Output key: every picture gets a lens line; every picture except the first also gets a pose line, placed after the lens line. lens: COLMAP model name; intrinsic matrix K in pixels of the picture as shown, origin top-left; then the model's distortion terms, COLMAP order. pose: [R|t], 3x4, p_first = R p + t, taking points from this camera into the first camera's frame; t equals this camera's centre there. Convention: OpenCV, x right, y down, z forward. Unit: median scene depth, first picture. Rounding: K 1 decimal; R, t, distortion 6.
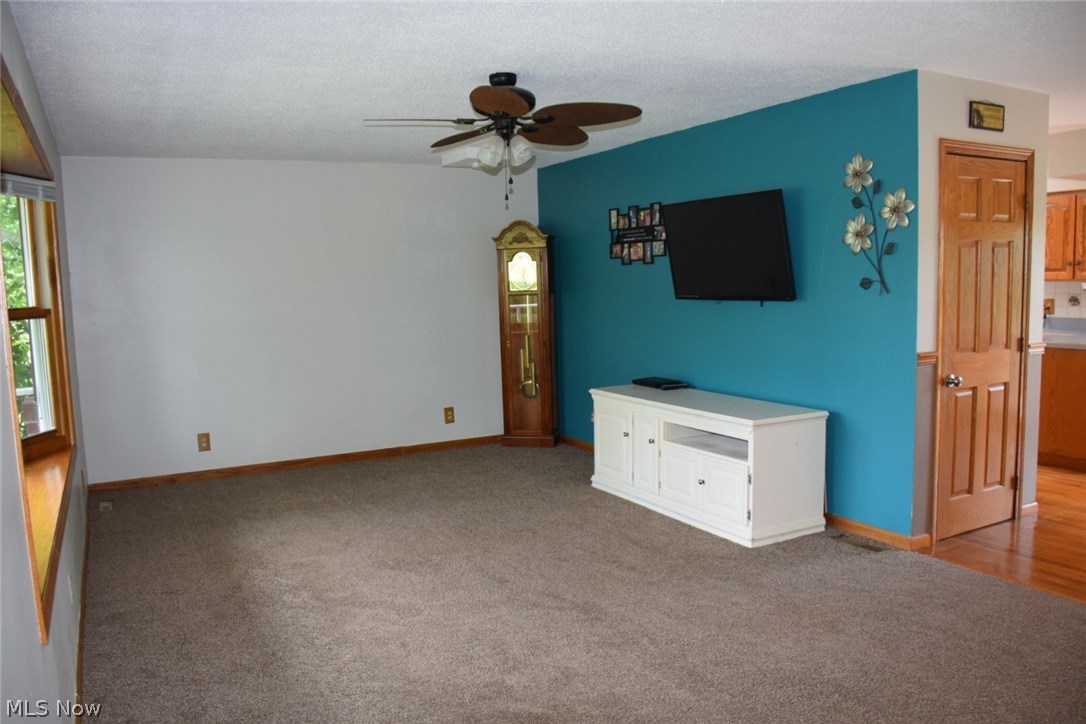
lens RADIAL K [[843.7, 0, 543.0], [0, 843.7, 362.0], [0, 0, 1]] dist [-0.137043, 0.056974]
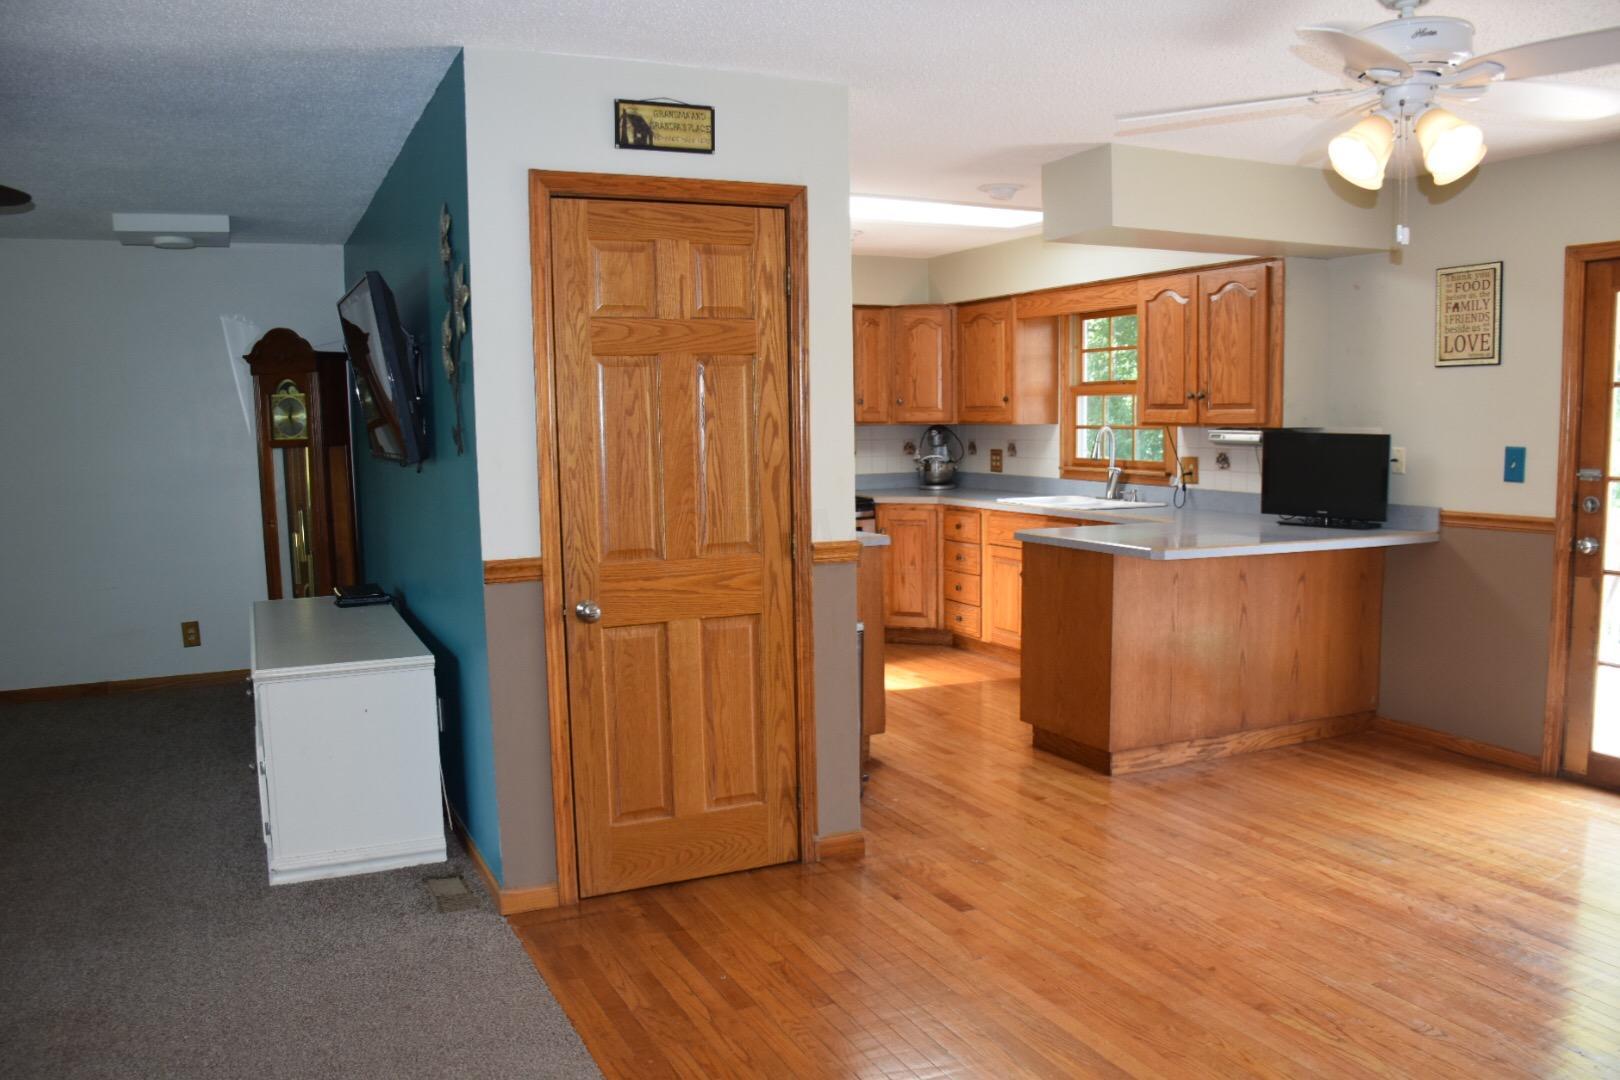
lens RADIAL K [[1258.5, 0, 810.0], [0, 1258.5, 540.0], [0, 0, 1]] dist [-0.137043, 0.056974]
pose [[0.998298, 0.014586, -0.056473, 0.688386], [-0.014487, 0.999893, 0.002161, -0.028778], [0.056499, -0.001339, 0.998402, 0.168285]]
